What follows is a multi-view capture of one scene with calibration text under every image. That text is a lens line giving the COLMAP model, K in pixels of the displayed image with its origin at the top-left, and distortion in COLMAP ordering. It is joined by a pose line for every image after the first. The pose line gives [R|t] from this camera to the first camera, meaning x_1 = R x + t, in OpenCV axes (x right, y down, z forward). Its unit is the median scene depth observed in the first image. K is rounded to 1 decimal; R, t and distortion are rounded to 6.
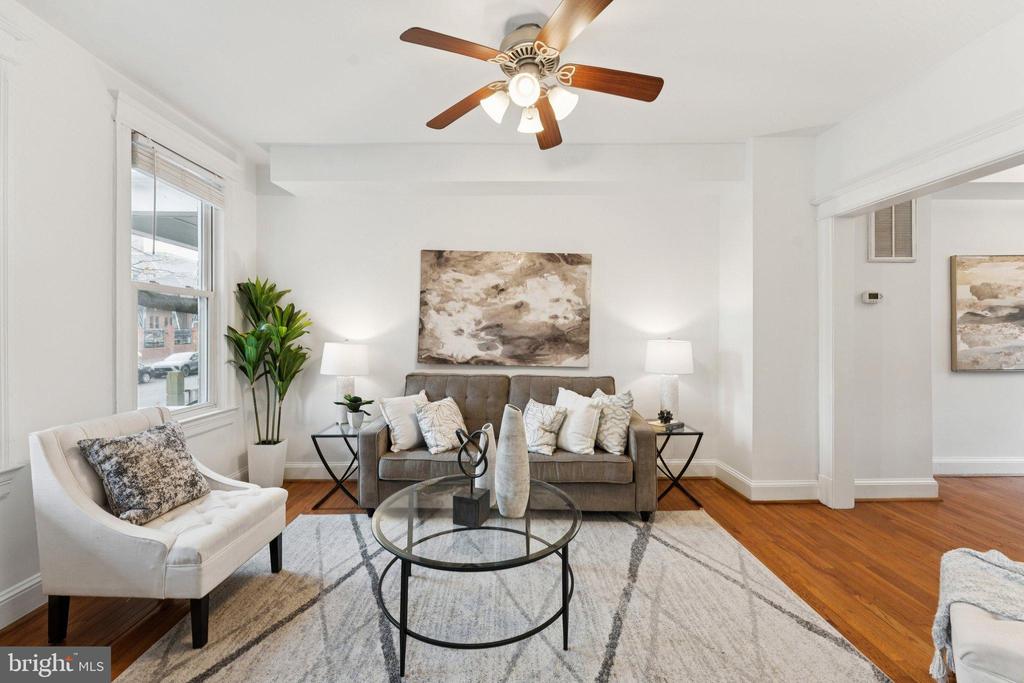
lens RADIAL K [[414.0, 0, 503.6], [0, 414.0, 330.4], [0, 0, 1]] dist [0.000216, -0.001657]
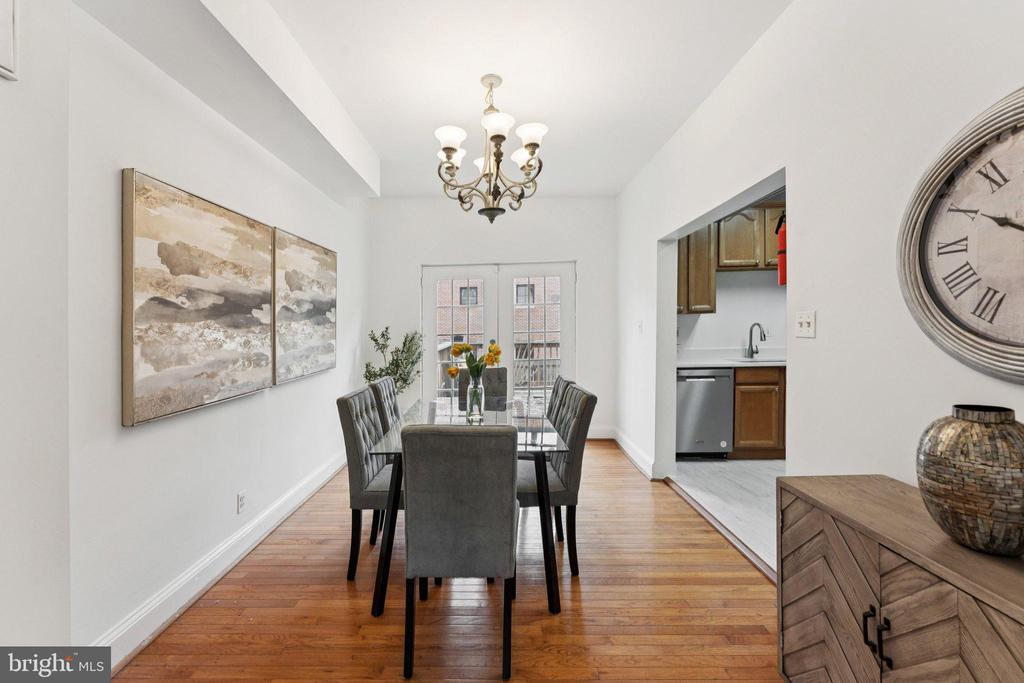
lens RADIAL K [[427.2, 0, 483.4], [0, 427.2, 325.9], [0, 0, 1]] dist [-0.003922, -0.000047]
pose [[0.037421, 0.002182, 0.999297, 0.648700], [0.000276, 0.999998, -0.002194, -0.009788], [-0.999300, 0.000358, 0.037420, 0.603072]]
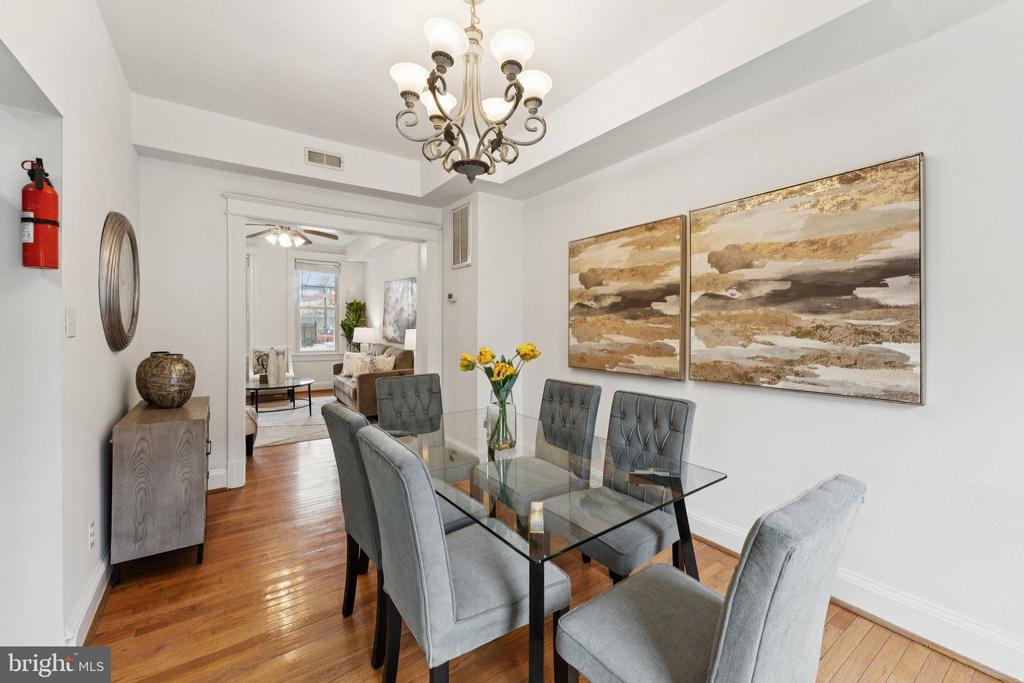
lens RADIAL K [[414.0, 0, 508.7], [0, 414.0, 320.2], [0, 0, 1]] dist [0.000216, -0.001657]
pose [[0.571666, -0.002974, -0.820481, 1.780136], [-0.003361, 0.999977, -0.005967, -0.001036], [0.820480, 0.006169, 0.571643, 0.362589]]
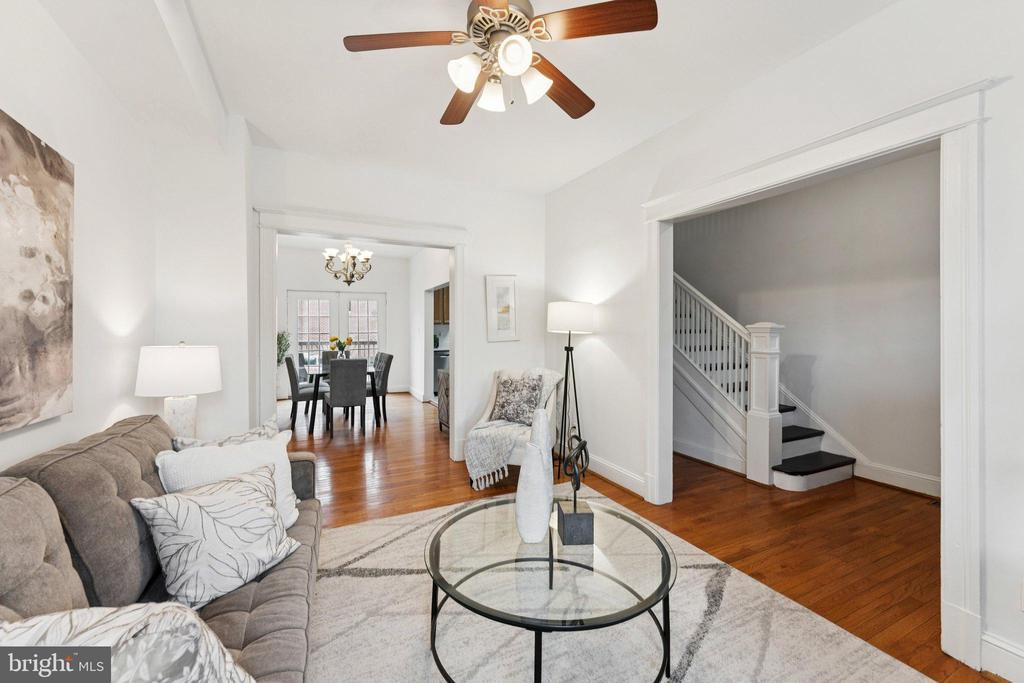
lens RADIAL K [[414.0, 0, 506.3], [0, 414.0, 336.3], [0, 0, 1]] dist [0.000216, -0.001657]
pose [[-0.437097, -0.008827, 0.899371, -0.418633], [-0.001073, 0.999956, 0.009293, 0.000999], [-0.899414, 0.003097, -0.437087, 0.778223]]
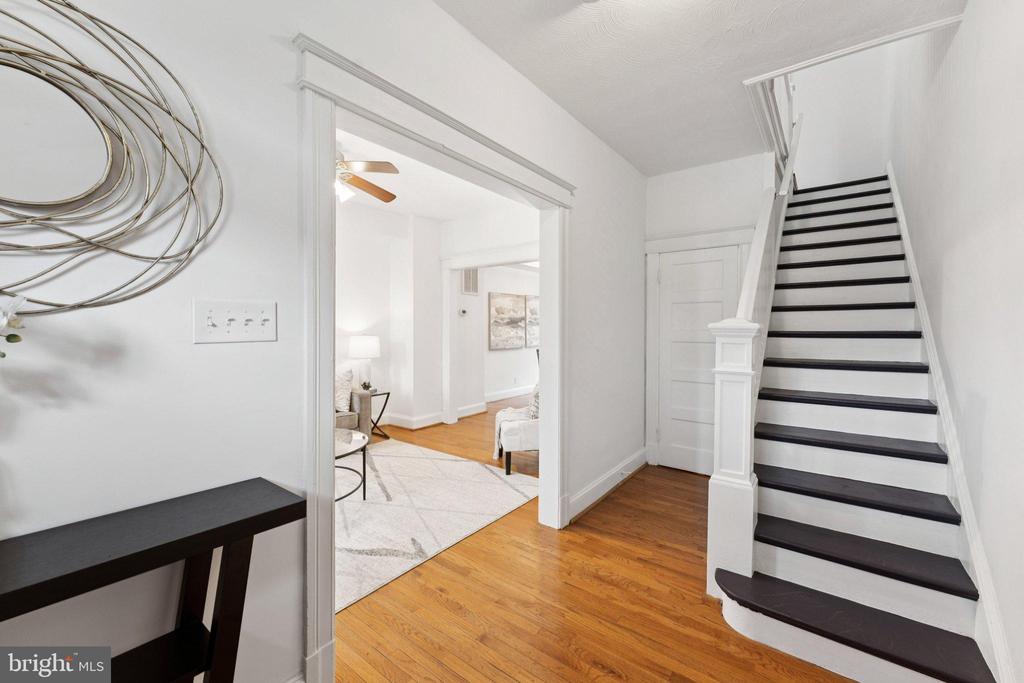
lens RADIAL K [[414.0, 0, 508.0], [0, 414.0, 331.3], [0, 0, 1]] dist [0.000216, -0.001657]
pose [[0.619998, -0.002225, 0.784600, -0.429596], [-0.003668, 0.999977, 0.005734, -0.003116], [-0.784595, -0.006433, 0.619976, -0.312041]]
